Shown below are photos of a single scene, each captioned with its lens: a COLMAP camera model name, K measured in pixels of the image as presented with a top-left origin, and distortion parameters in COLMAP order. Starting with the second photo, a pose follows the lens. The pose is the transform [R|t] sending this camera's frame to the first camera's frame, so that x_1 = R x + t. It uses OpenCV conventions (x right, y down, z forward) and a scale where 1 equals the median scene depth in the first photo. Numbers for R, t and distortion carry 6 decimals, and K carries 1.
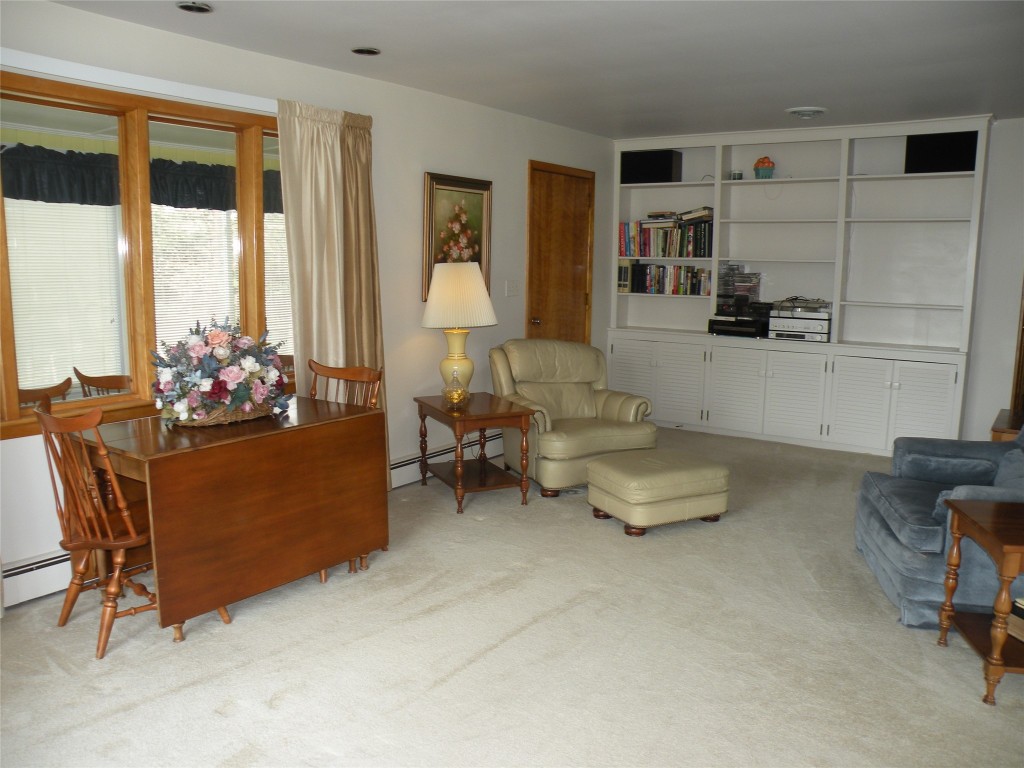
lens RADIAL K [[818.2, 0, 510.5], [0, 818.2, 385.3], [0, 0, 1]] dist [-0.100147, 0.009012]
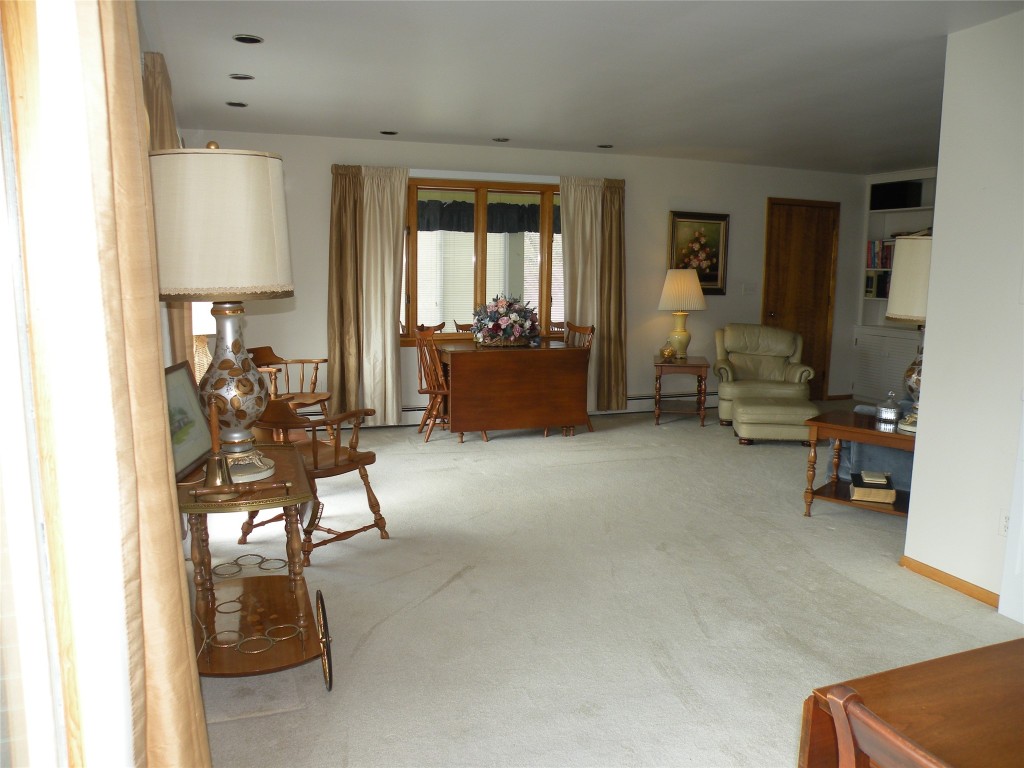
lens RADIAL K [[818.2, 0, 513.3], [0, 818.2, 383.9], [0, 0, 1]] dist [-0.100147, 0.009012]
pose [[0.824344, 0.075590, -0.561019, 0.539398], [-0.089551, 0.995979, 0.002612, 0.088321], [0.558961, 0.048087, 0.827799, -0.430727]]
